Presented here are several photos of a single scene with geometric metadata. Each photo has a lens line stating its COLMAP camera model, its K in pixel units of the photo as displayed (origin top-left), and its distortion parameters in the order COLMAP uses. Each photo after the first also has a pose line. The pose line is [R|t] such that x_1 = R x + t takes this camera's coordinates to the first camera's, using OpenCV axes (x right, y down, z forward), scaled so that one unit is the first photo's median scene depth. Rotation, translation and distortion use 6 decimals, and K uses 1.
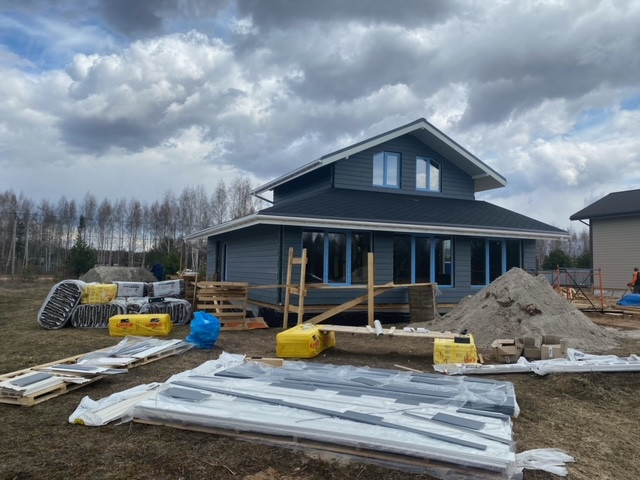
lens RADIAL K [[488.5, 0, 320.0], [0, 488.5, 240.0], [0, 0, 1]] dist [0.007935, 0.000477]
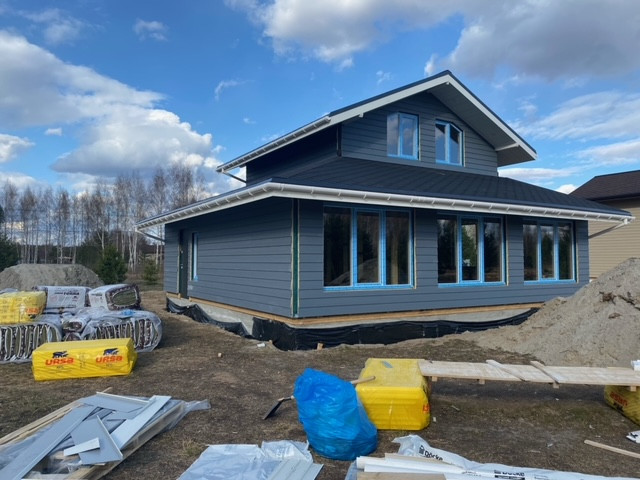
lens RADIAL K [[481.2, 0, 312.3], [0, 481.2, 246.9], [0, 0, 1]] dist [0.005774, 0.001480]
pose [[0.993239, -0.014253, 0.115206, -0.100376], [0.010634, 0.999432, 0.031966, 0.009173], [-0.115596, -0.030525, 0.992827, 0.242384]]
